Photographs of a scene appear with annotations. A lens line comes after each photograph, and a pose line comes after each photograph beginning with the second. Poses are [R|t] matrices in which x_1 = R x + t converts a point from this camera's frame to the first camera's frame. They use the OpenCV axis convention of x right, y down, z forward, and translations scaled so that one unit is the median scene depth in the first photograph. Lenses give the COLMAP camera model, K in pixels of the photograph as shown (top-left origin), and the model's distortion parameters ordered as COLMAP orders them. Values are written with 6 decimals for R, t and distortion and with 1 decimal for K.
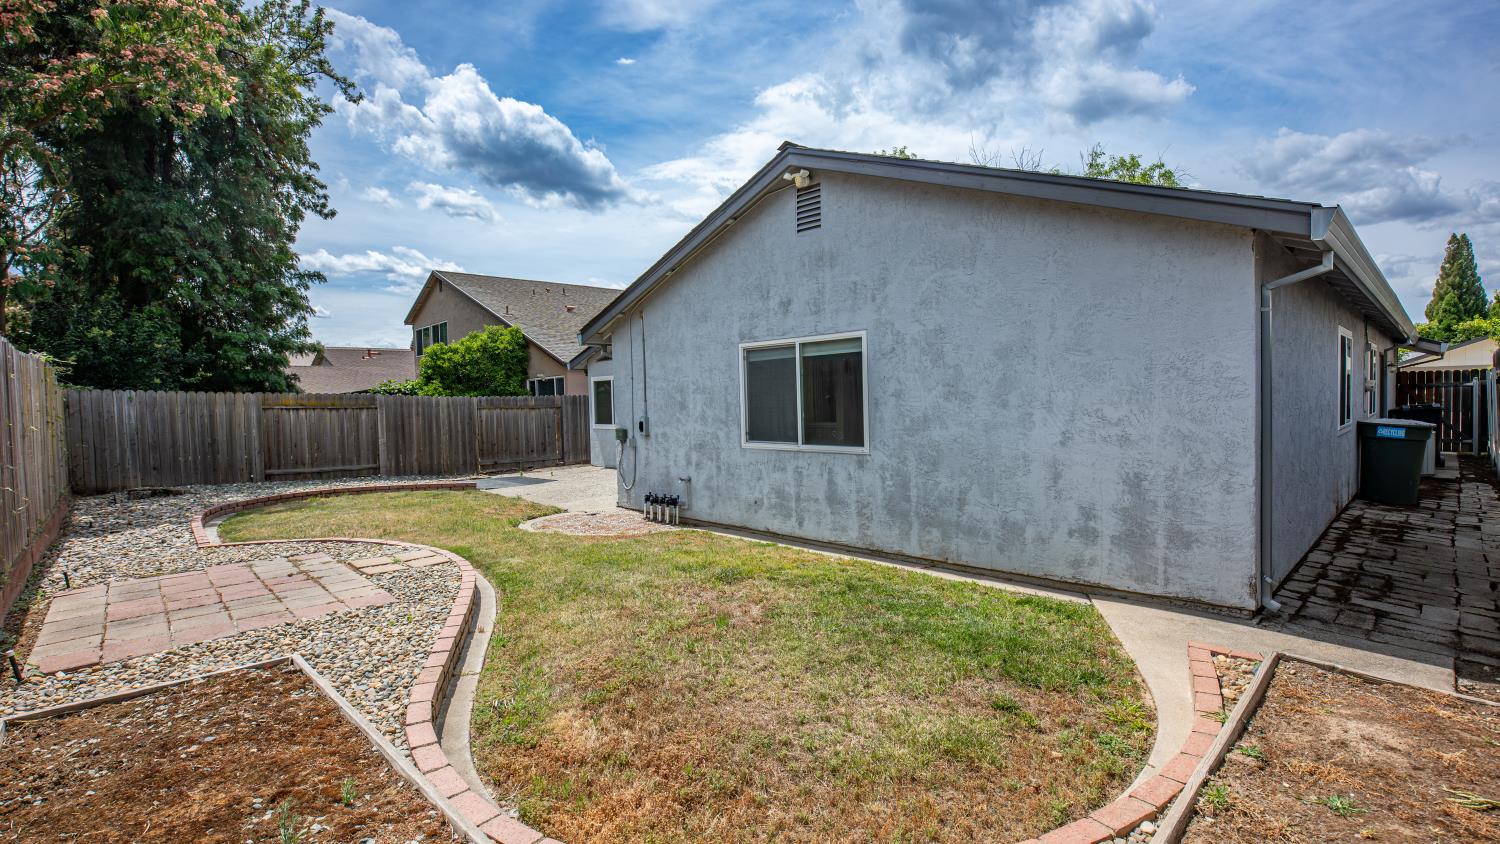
lens RADIAL K [[709.7, 0, 749.5], [0, 709.7, 423.8], [0, 0, 1]] dist [-0.028680, 0.001199]
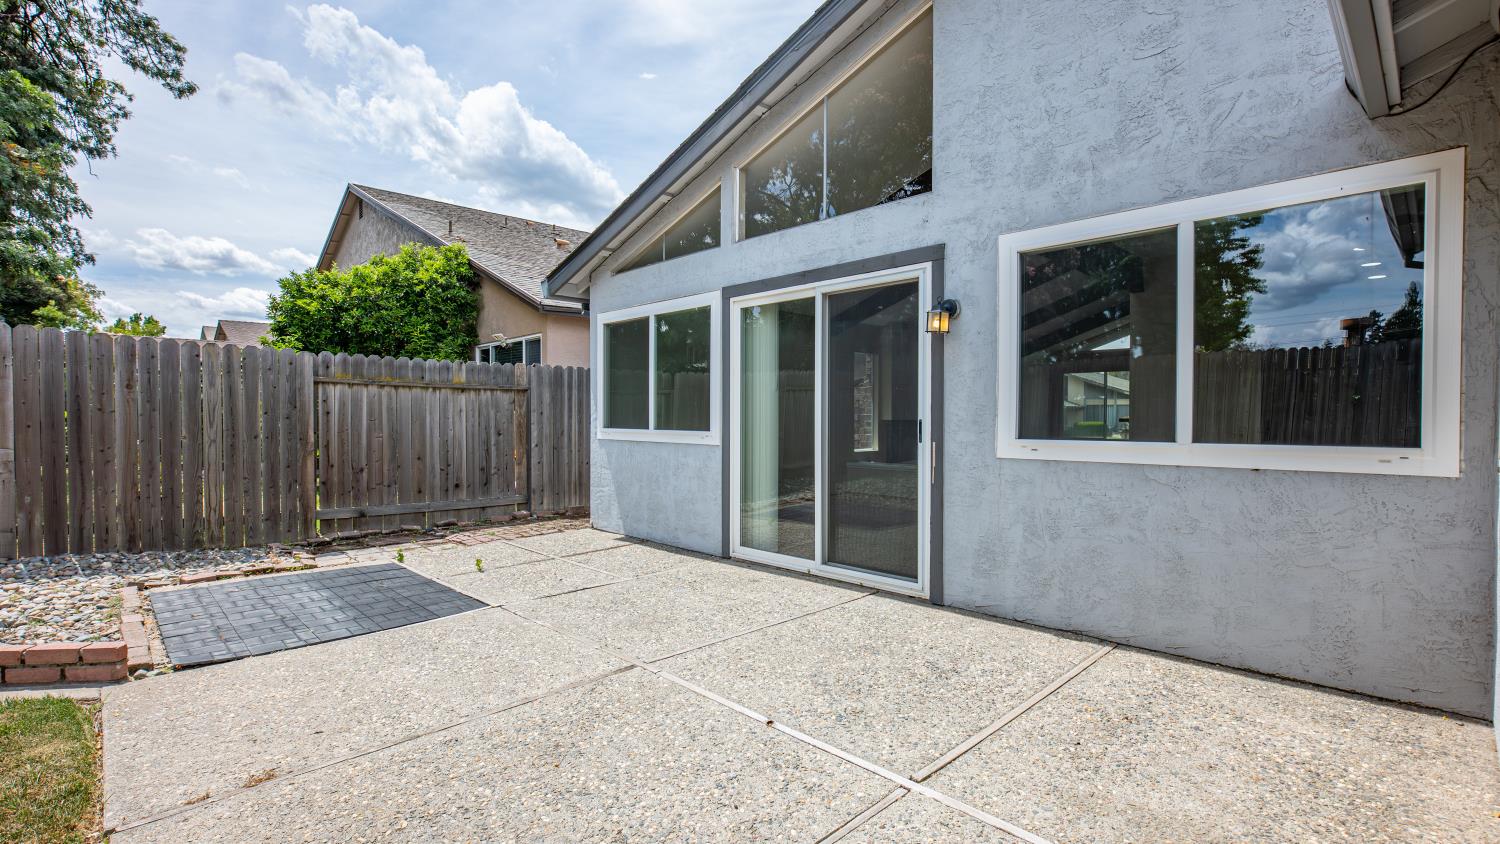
lens RADIAL K [[709.7, 0, 758.4], [0, 709.7, 431.8], [0, 0, 1]] dist [-0.028680, 0.001199]
pose [[0.999470, 0.028220, 0.016237, -0.140310], [-0.028030, 0.999537, -0.011798, 0.005252], [-0.016562, 0.011337, 0.999799, 0.611557]]
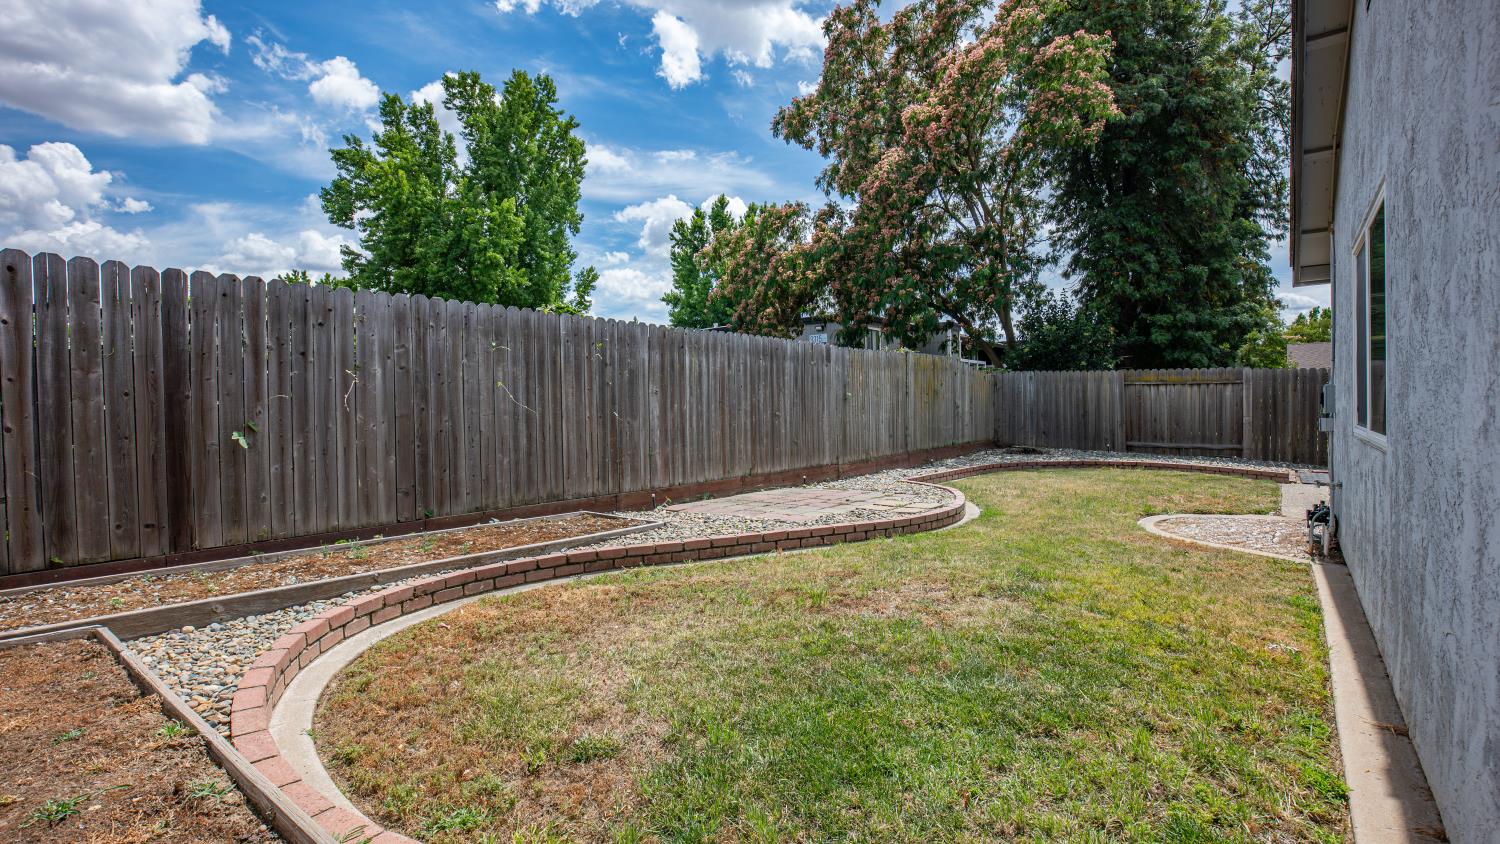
lens RADIAL K [[709.7, 0, 755.5], [0, 709.7, 420.7], [0, 0, 1]] dist [-0.028680, 0.001199]
pose [[0.174924, 0.039935, -0.983772, 0.238952], [-0.022376, 0.999080, 0.036578, 0.005921], [0.984328, 0.015615, 0.175657, 0.205091]]
